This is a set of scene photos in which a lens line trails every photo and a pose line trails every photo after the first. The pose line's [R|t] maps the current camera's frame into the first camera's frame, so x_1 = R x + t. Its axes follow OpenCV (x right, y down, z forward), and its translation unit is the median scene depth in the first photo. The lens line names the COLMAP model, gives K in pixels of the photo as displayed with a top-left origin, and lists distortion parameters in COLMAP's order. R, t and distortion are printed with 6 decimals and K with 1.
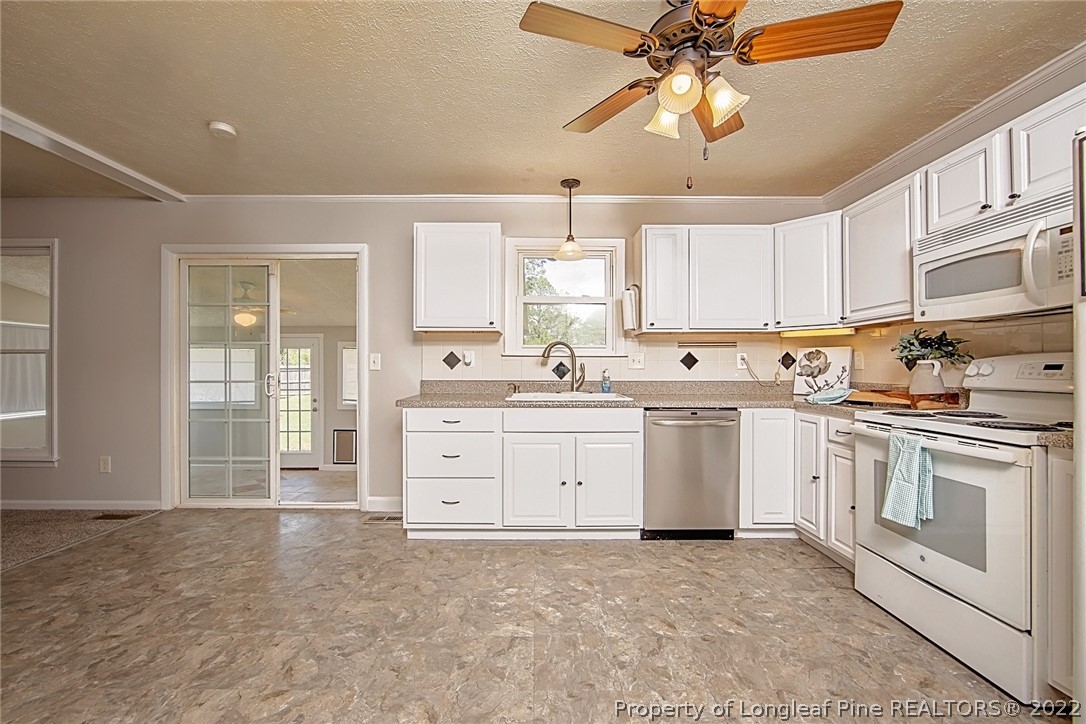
lens RADIAL K [[440.0, 0, 542.1], [0, 440.0, 368.6], [0, 0, 1]] dist [-0.002842, -0.000319]
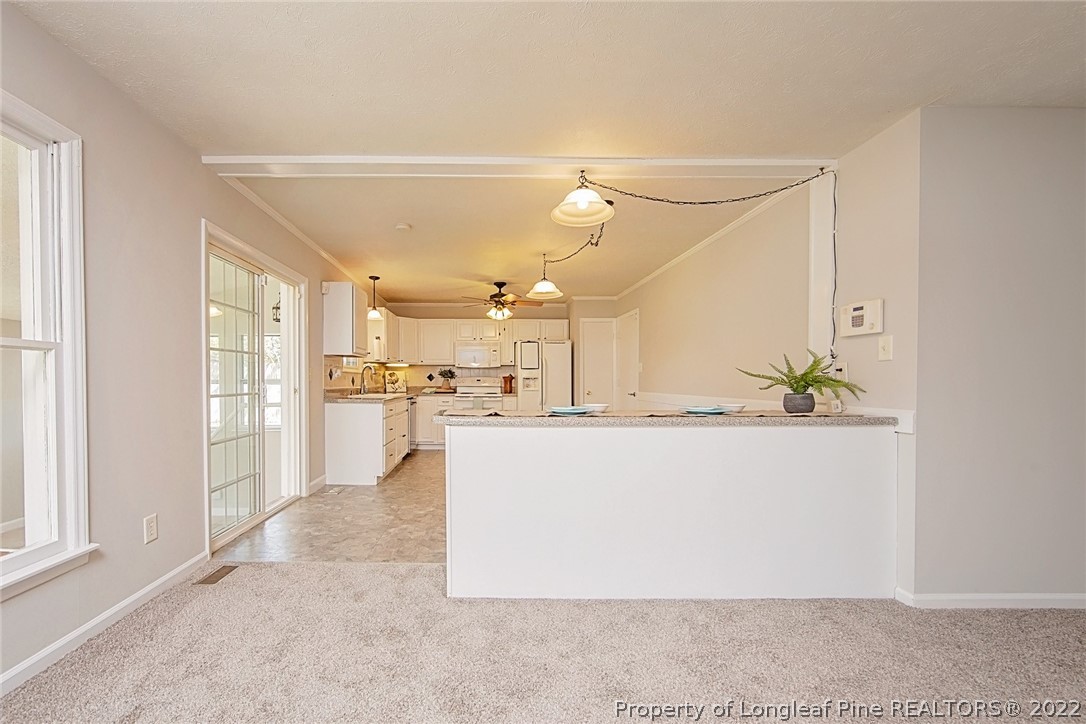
lens RADIAL K [[443.1, 0, 493.1], [0, 443.1, 385.0], [0, 0, 1]] dist [-0.000773, -0.000037]
pose [[-0.015097, -0.009324, 0.999843, -1.722687], [-0.002147, 0.999955, 0.009292, 0.001190], [-0.999884, -0.002006, -0.015116, 0.525092]]
